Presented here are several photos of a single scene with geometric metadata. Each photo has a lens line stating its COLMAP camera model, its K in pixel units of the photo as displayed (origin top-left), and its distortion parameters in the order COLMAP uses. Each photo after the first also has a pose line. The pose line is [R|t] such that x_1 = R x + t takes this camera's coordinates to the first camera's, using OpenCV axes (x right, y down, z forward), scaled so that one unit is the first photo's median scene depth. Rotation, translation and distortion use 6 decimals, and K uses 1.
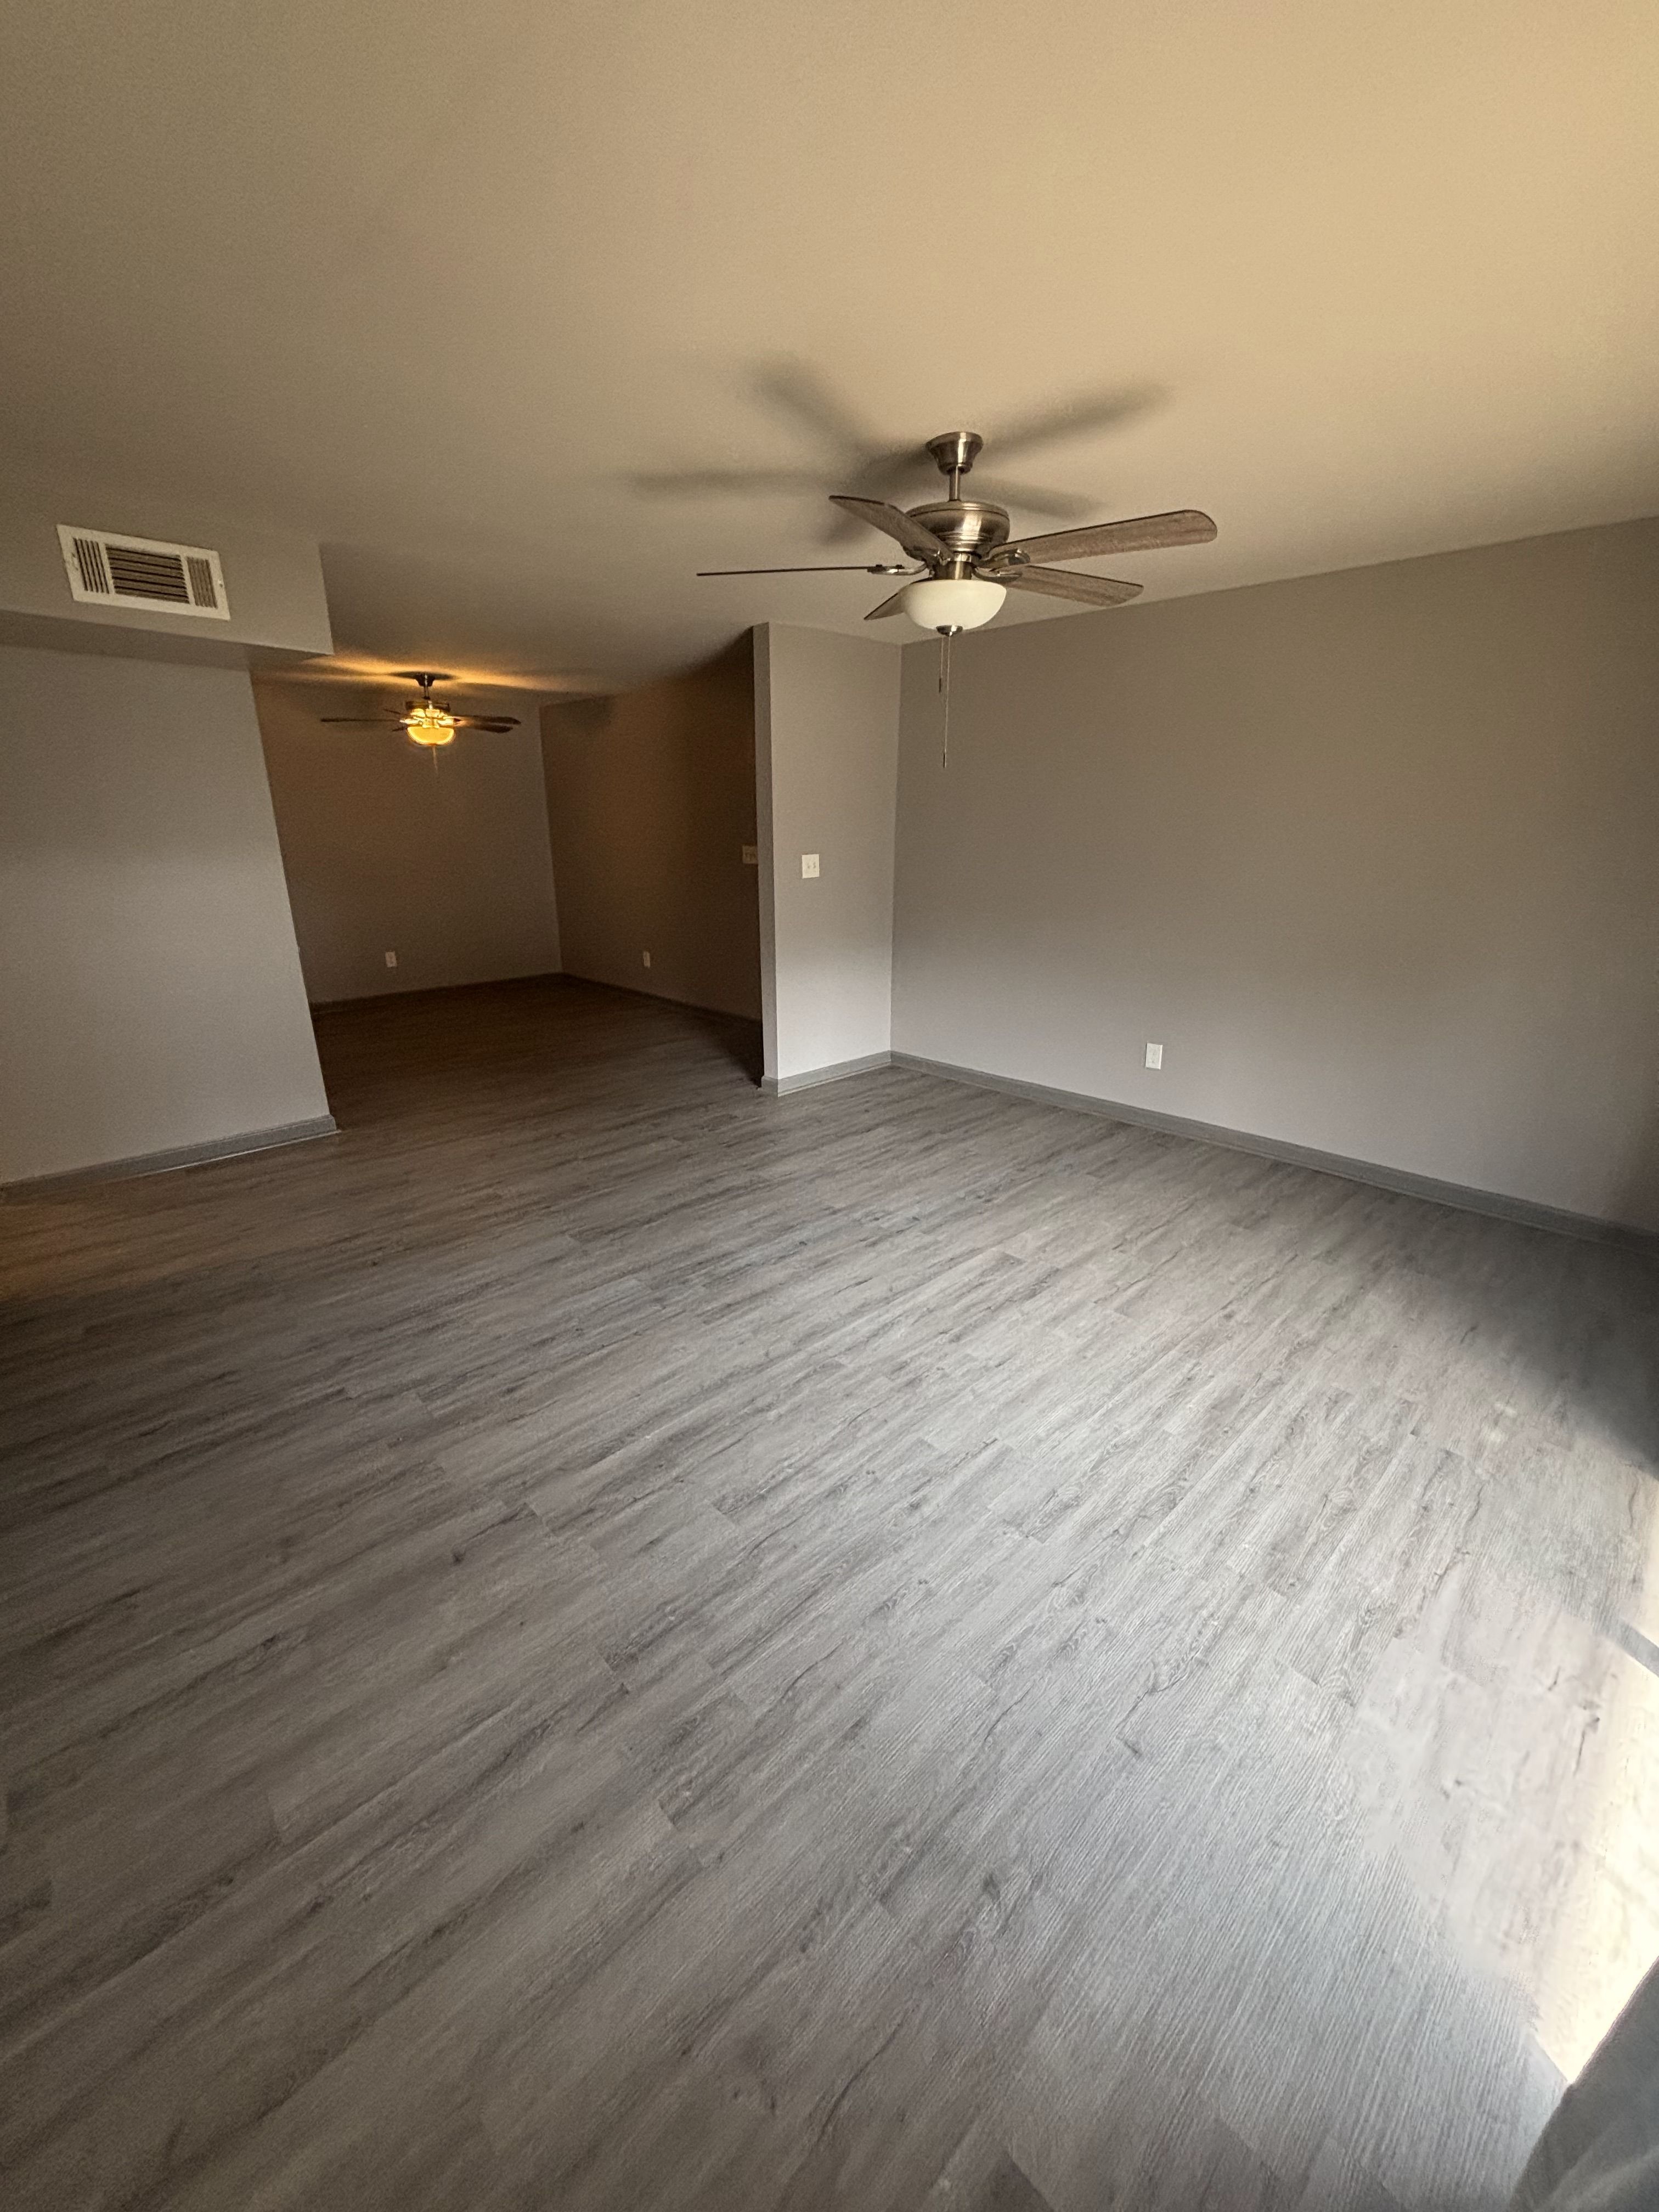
lens RADIAL K [[880.6, 0, 829.5], [0, 880.6, 1093.1], [0, 0, 1]] dist [0.007993, -0.005742]
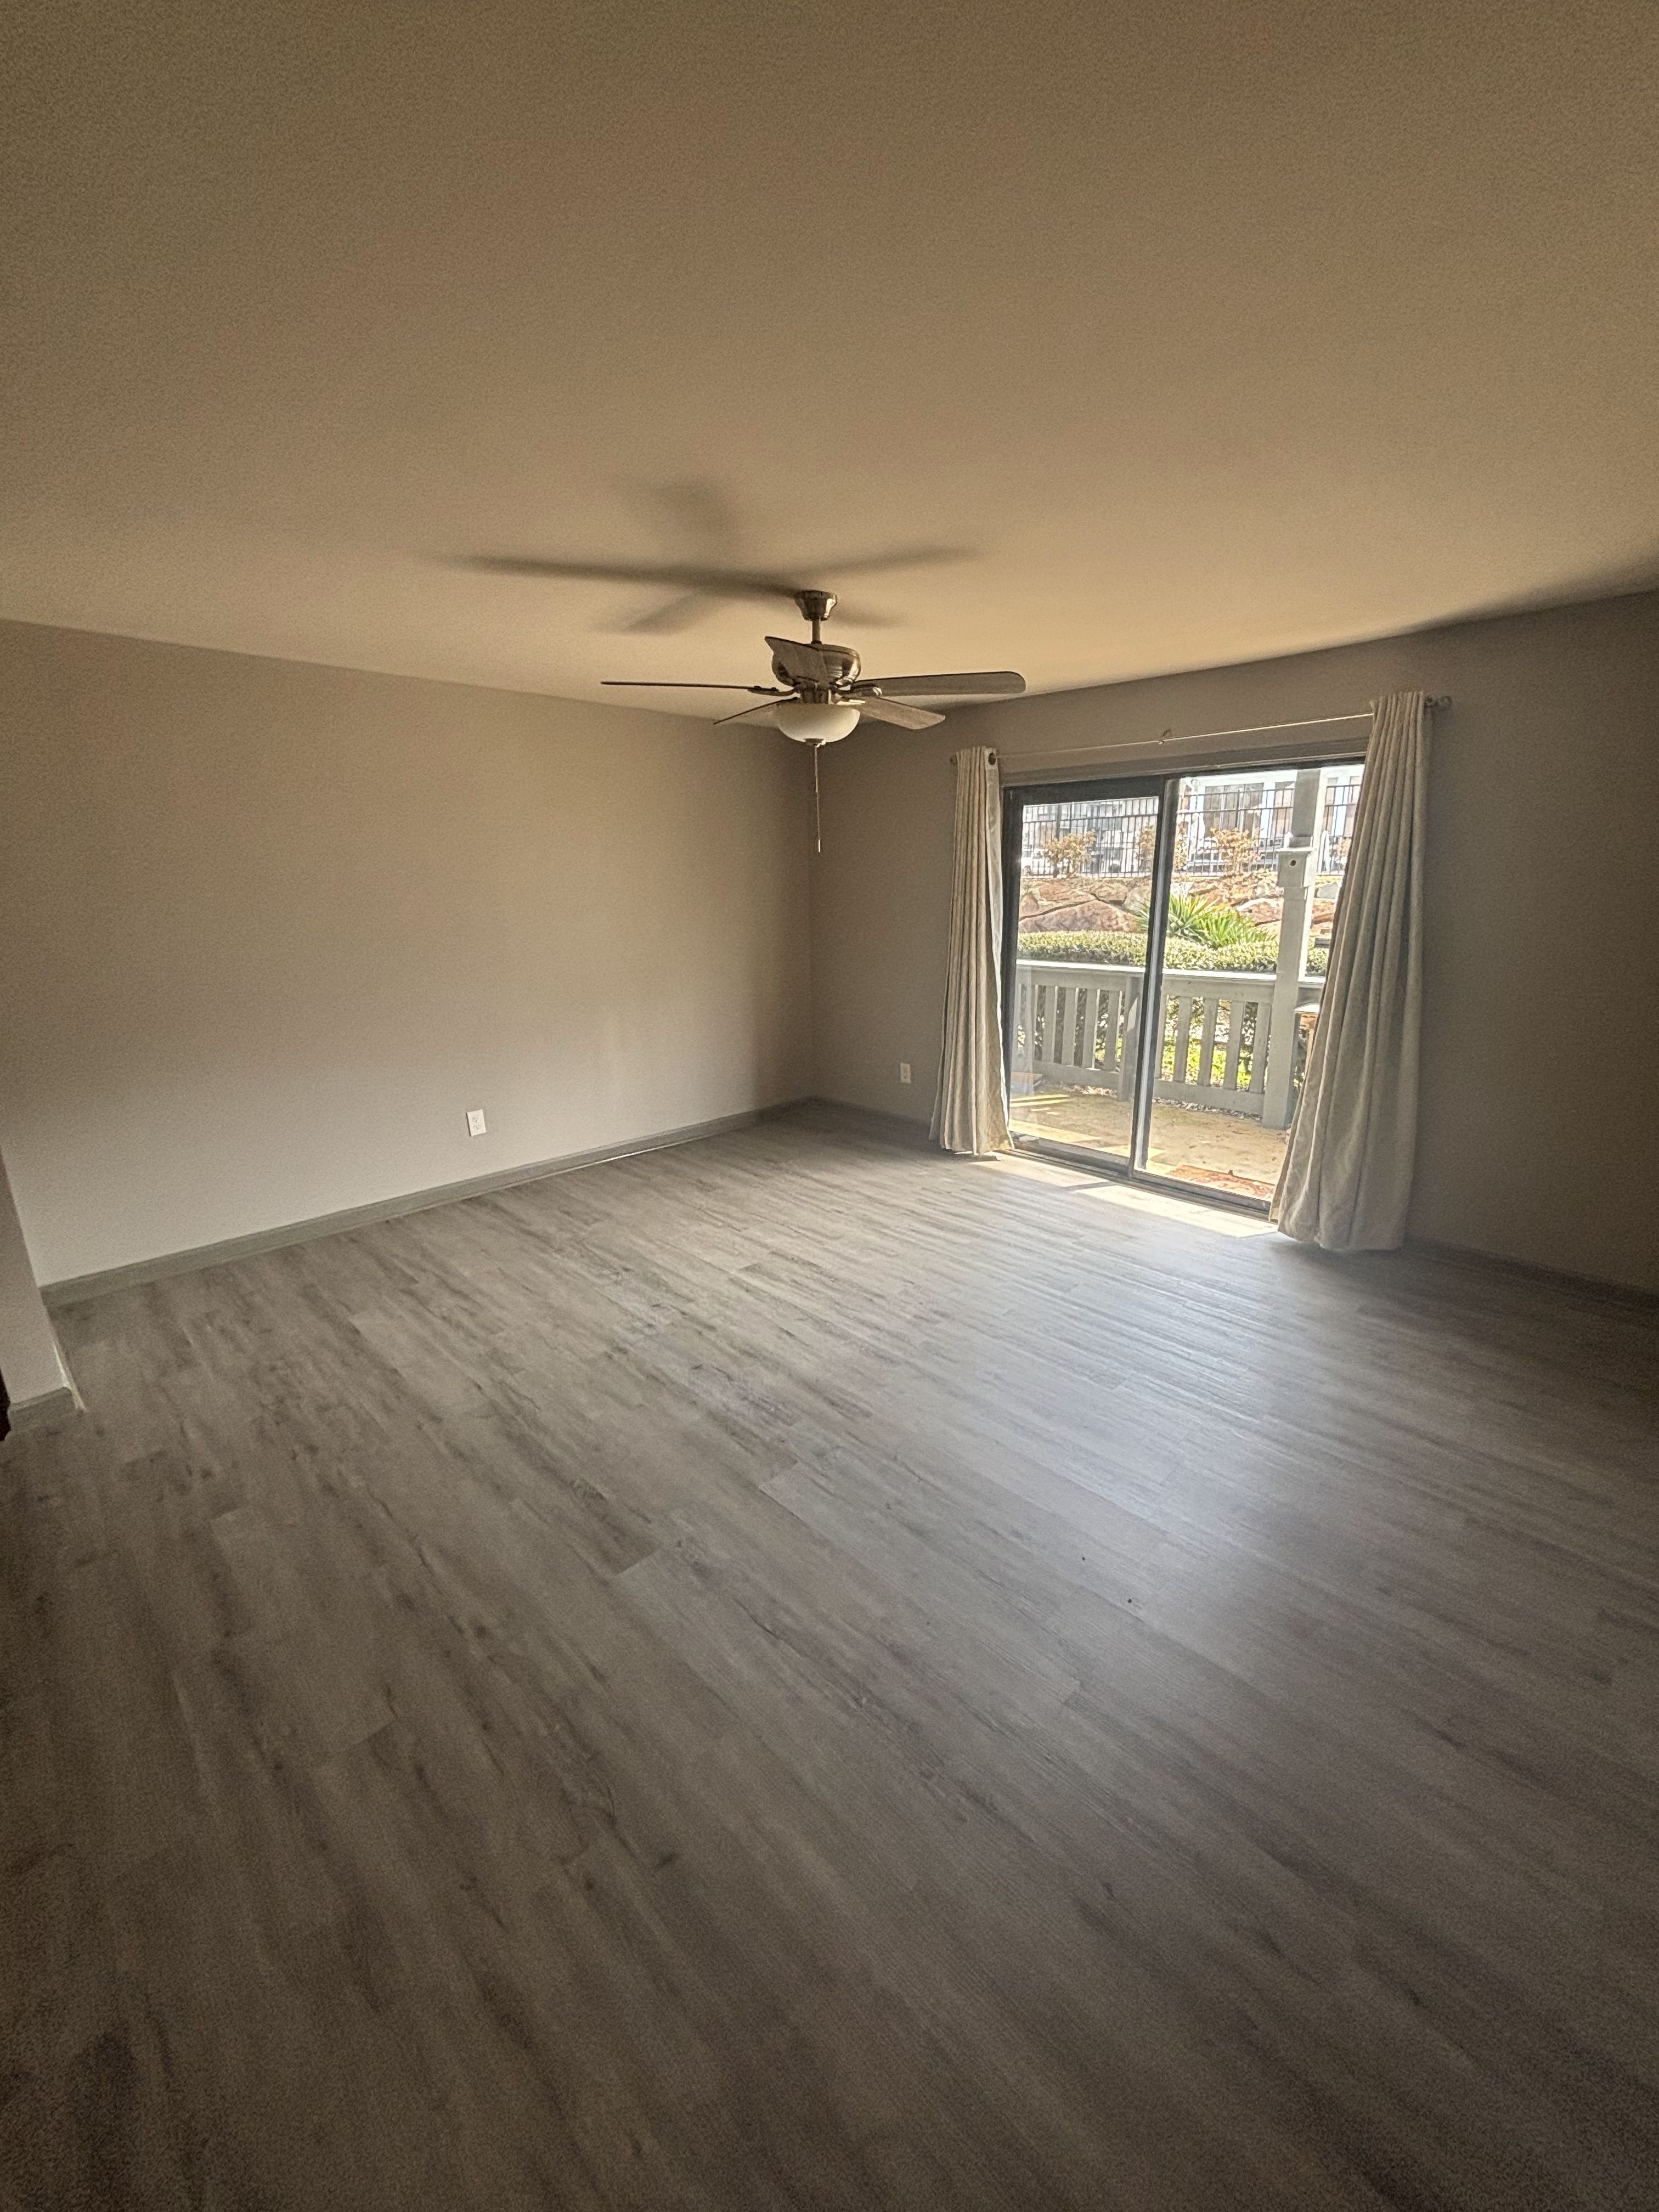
lens RADIAL K [[884.1, 0, 830.9], [0, 884.1, 1091.0], [0, 0, 1]] dist [0.009463, -0.006484]
pose [[-0.008948, -0.240529, 0.970601, -0.801946], [0.306702, 0.923196, 0.231609, -0.243347], [-0.951764, 0.299757, 0.065510, 0.703237]]
